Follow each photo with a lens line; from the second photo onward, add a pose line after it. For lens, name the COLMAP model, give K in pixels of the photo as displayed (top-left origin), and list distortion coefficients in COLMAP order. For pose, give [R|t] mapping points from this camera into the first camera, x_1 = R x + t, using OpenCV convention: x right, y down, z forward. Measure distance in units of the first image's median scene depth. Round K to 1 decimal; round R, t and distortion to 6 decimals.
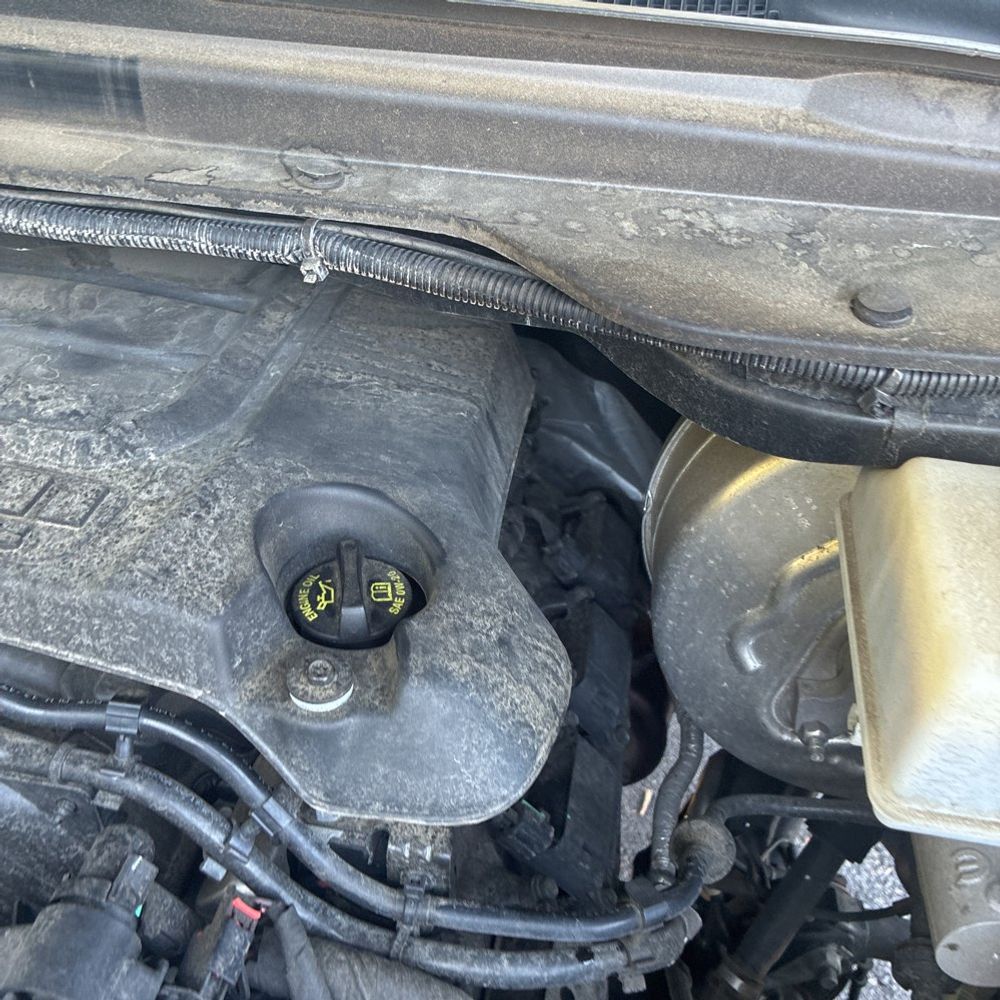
lens RADIAL K [[1025.5, 0, 500.6], [0, 1025.5, 510.0], [0, 0, 1]] dist [0.001787, 0.000000]
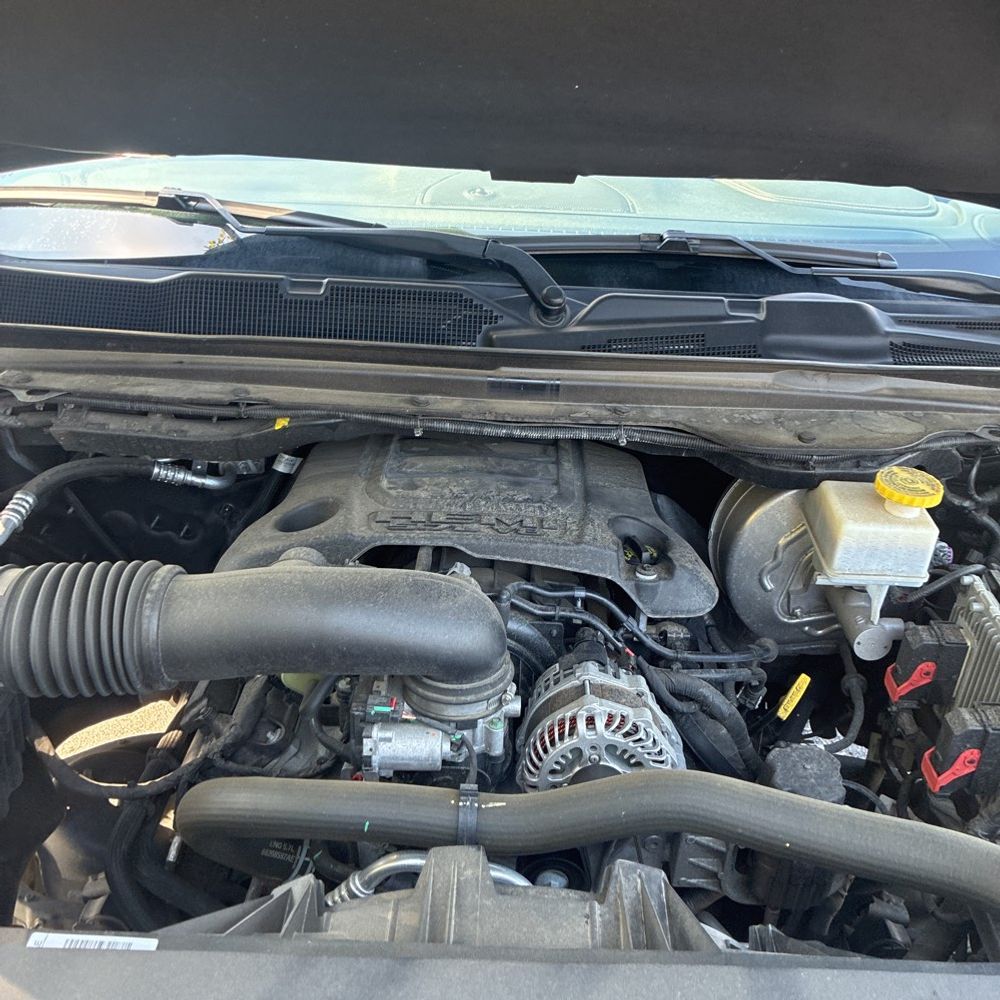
lens RADIAL K [[1025.5, 0, 496.7], [0, 1025.5, 494.0], [0, 0, 1]] dist [0.001787, 0.000000]
pose [[0.990396, -0.077152, 0.114733, -0.948476], [0.098545, 0.975965, -0.194373, 0.489566], [-0.096979, 0.203813, 0.974195, -1.961654]]
